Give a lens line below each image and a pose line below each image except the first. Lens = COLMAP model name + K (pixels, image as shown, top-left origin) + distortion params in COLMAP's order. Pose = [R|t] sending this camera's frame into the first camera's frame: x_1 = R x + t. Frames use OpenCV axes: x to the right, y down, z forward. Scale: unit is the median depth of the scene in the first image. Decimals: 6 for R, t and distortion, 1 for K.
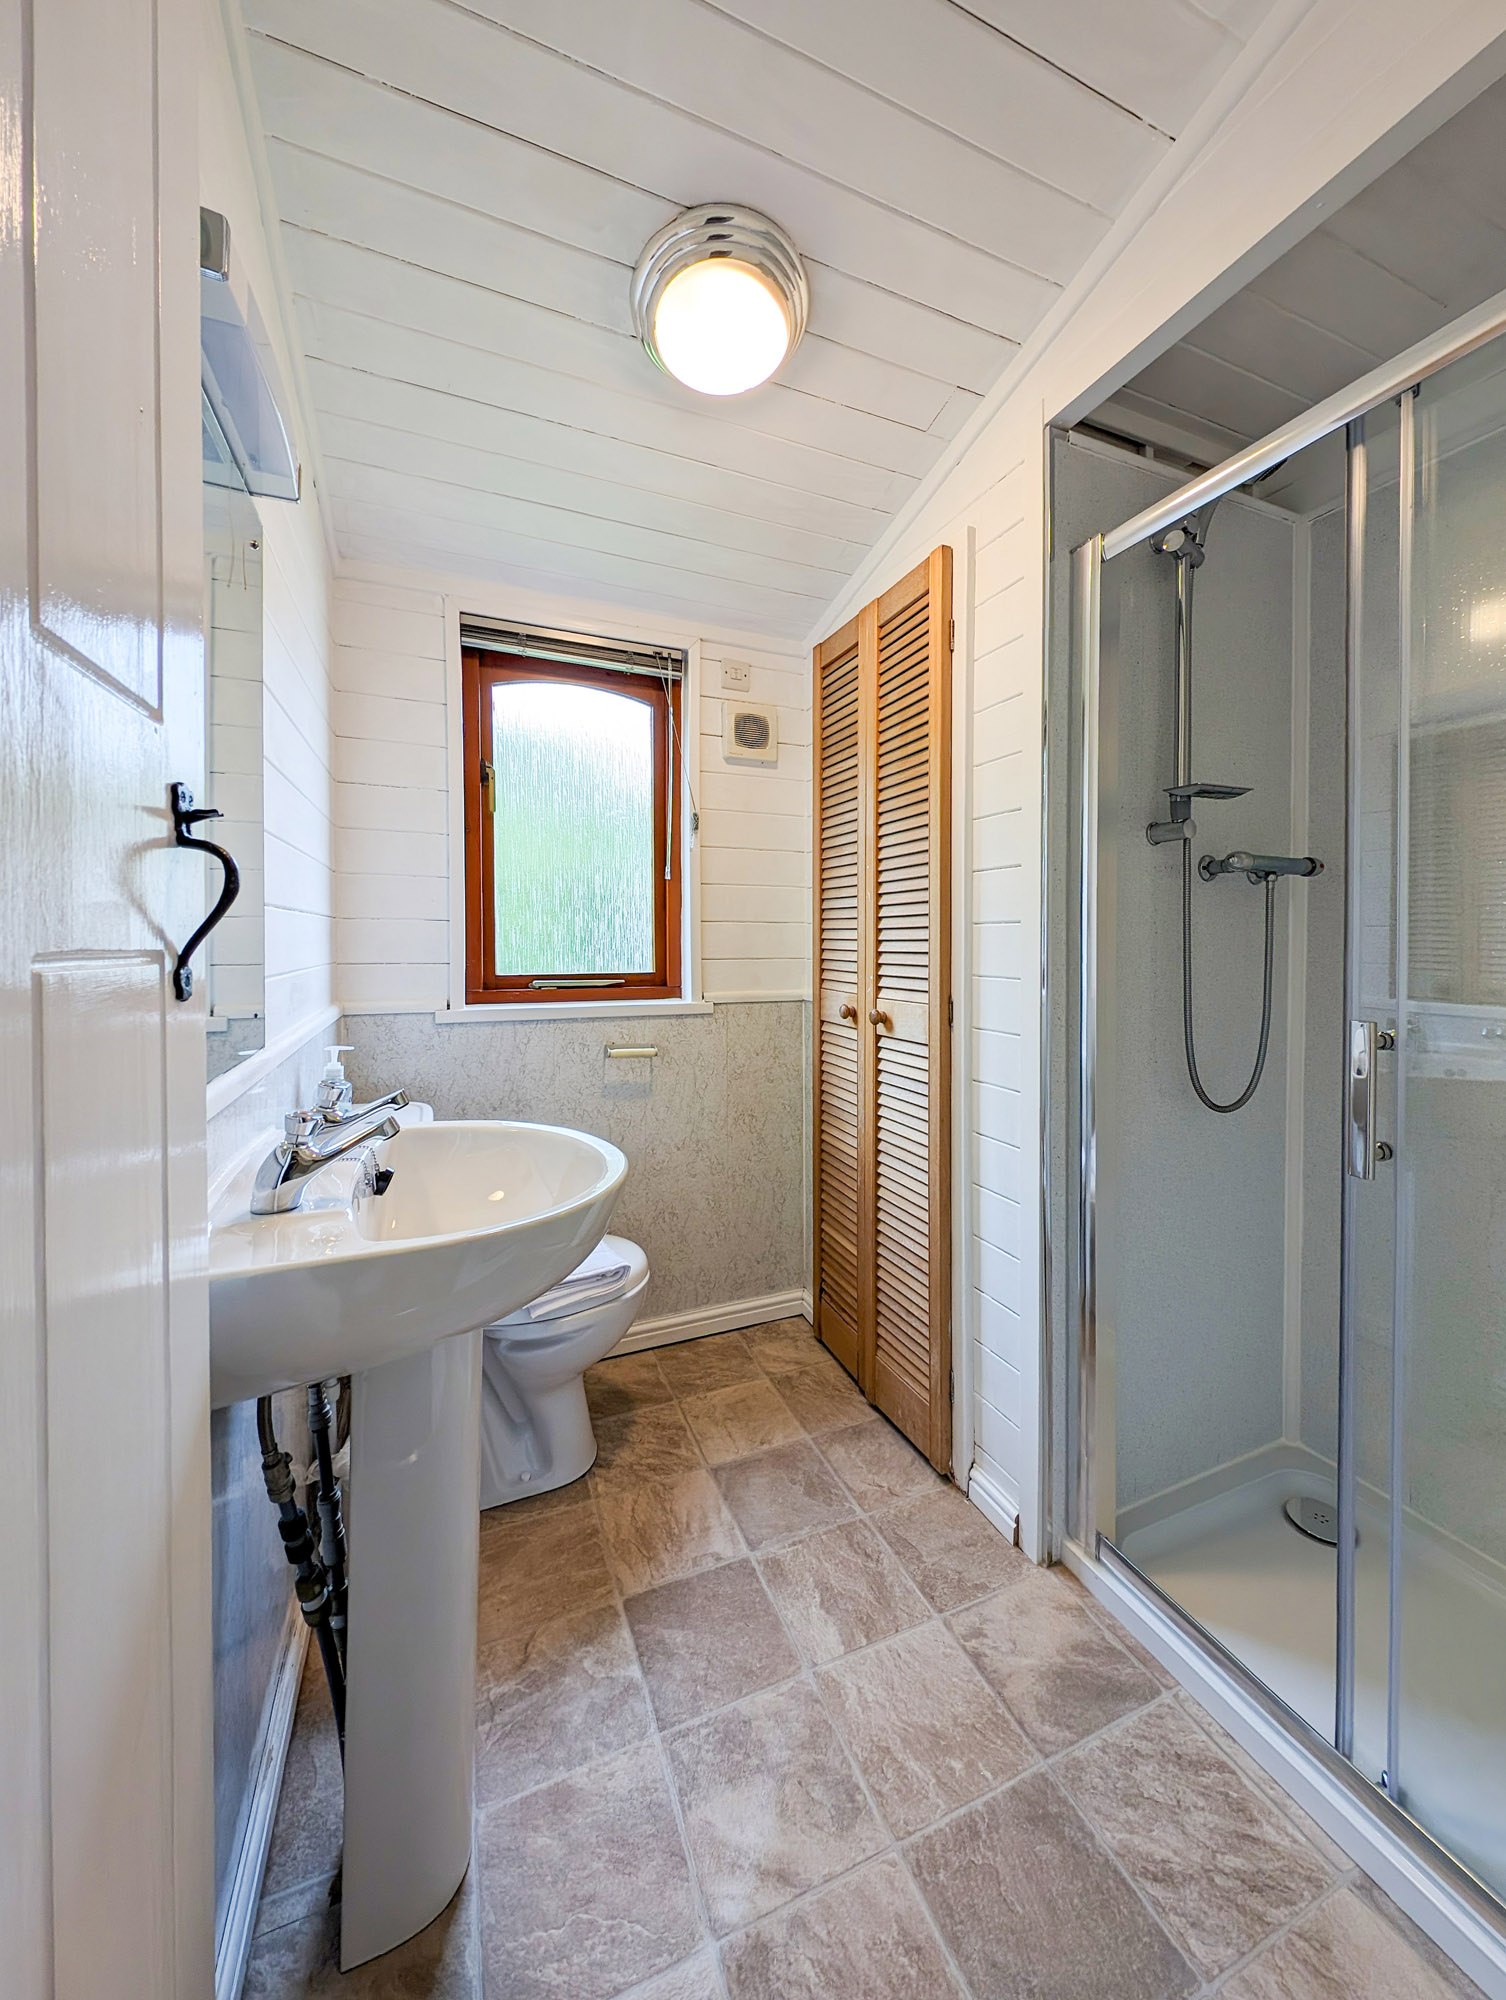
lens RADIAL K [[754.4, 0, 778.5], [0, 754.4, 932.6], [0, 0, 1]] dist [0.017049, 0.000140]
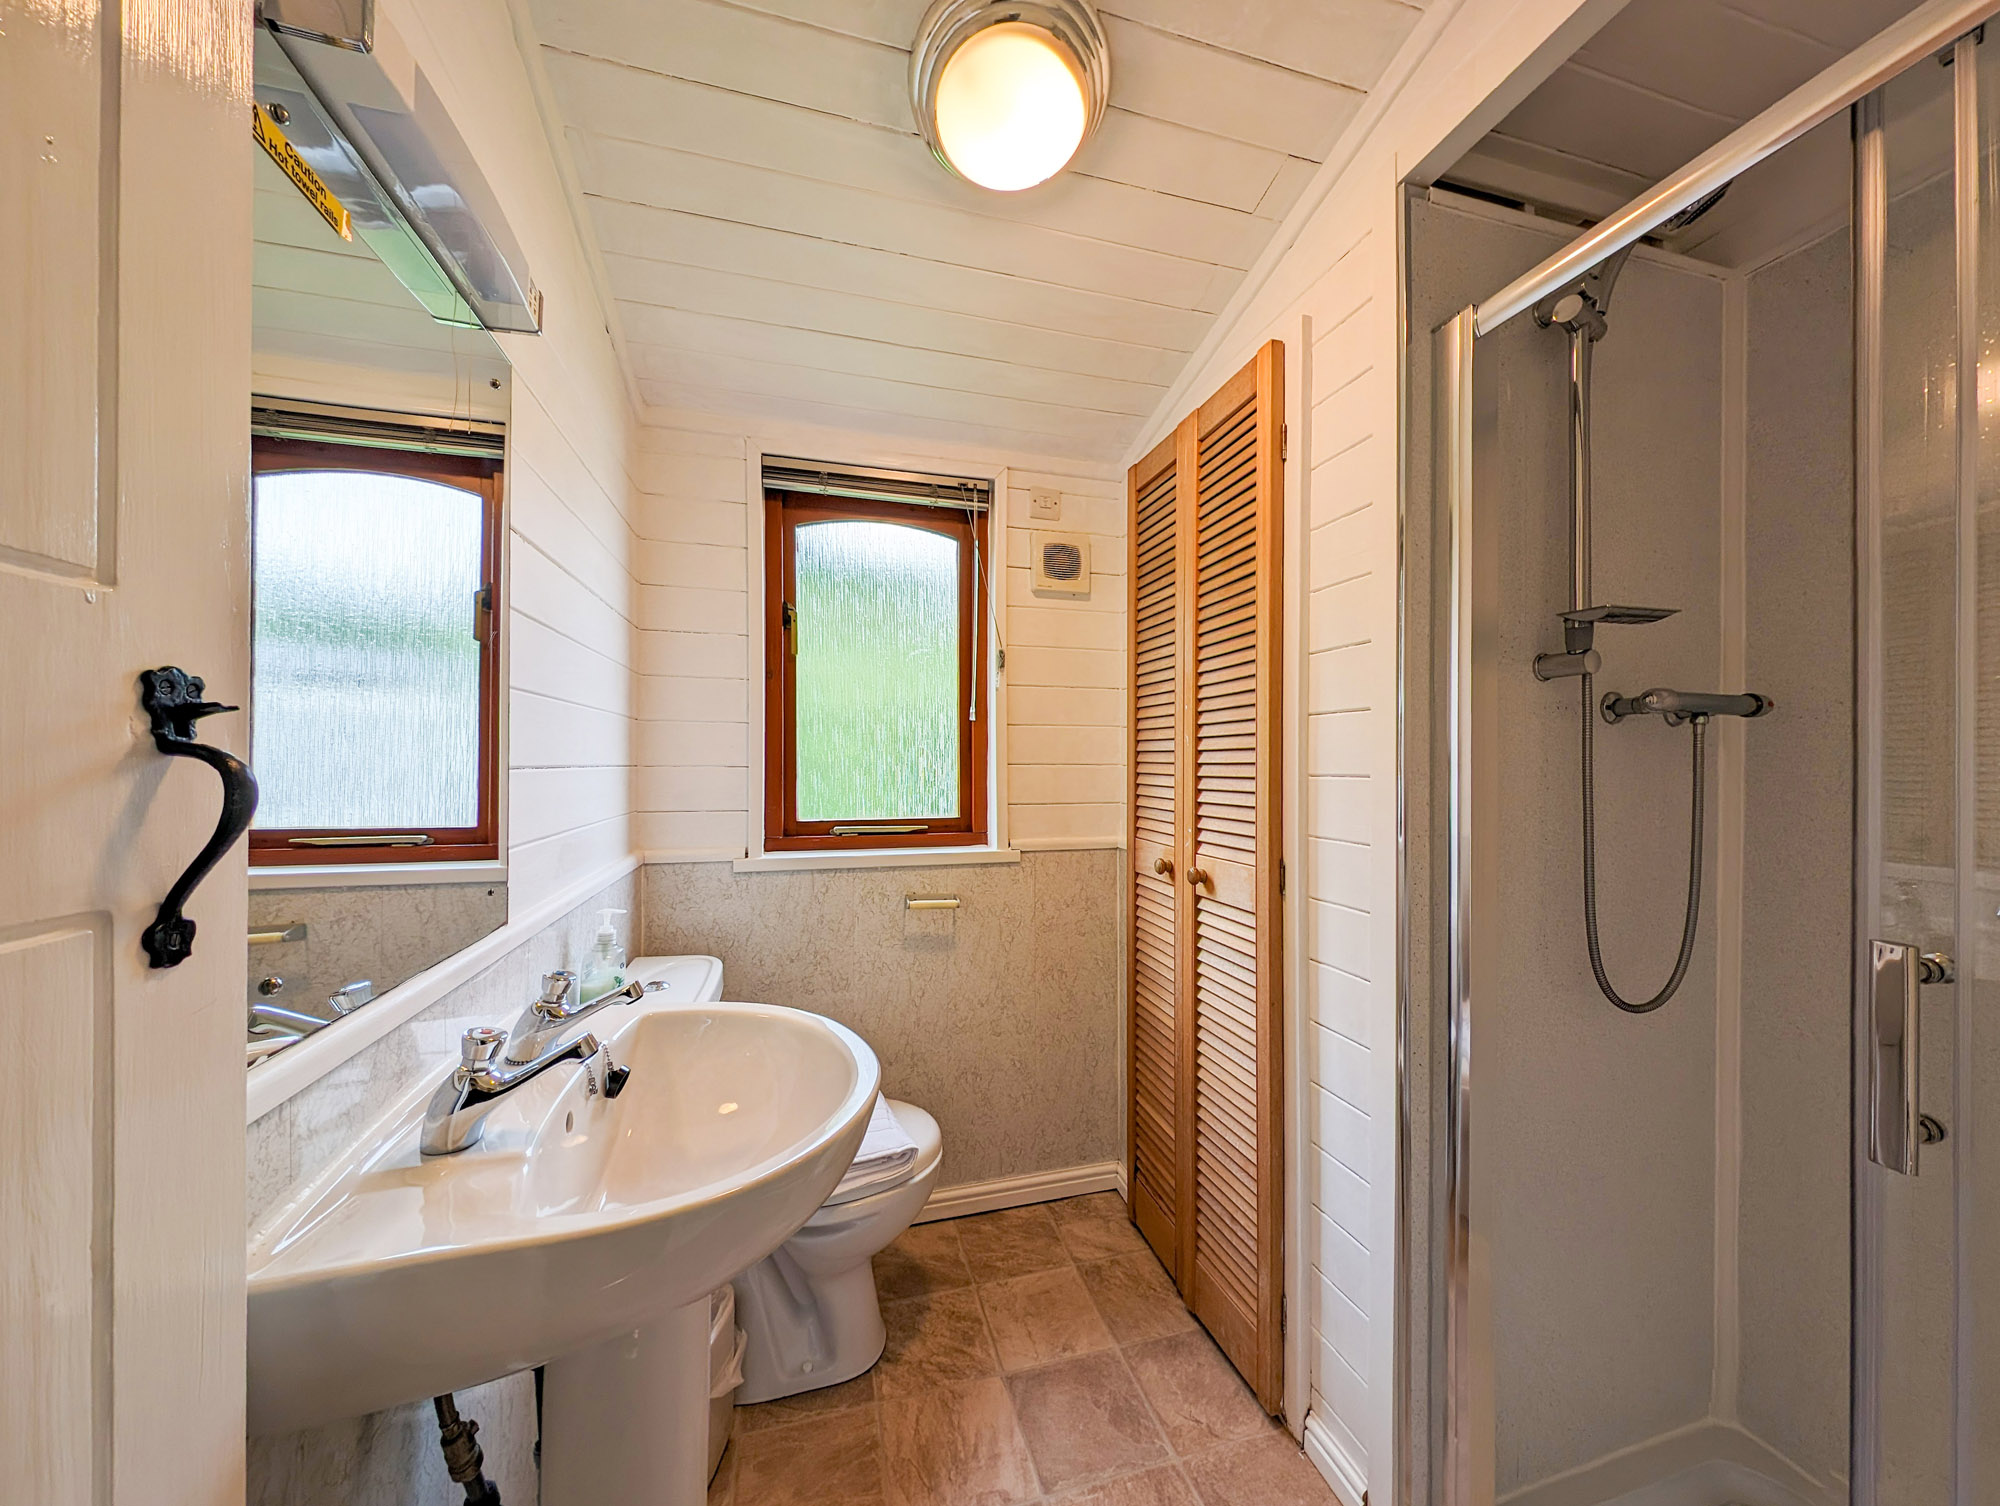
lens RADIAL K [[709.1, 0, 1007.6], [0, 709.1, 750.6], [0, 0, 1]] dist [0.010381, -0.004662]
pose [[0.989034, -0.000614, -0.147687, 0.035218], [0.000363, 0.999998, -0.001721, -0.036595], [0.147688, 0.001649, 0.989033, 0.141676]]
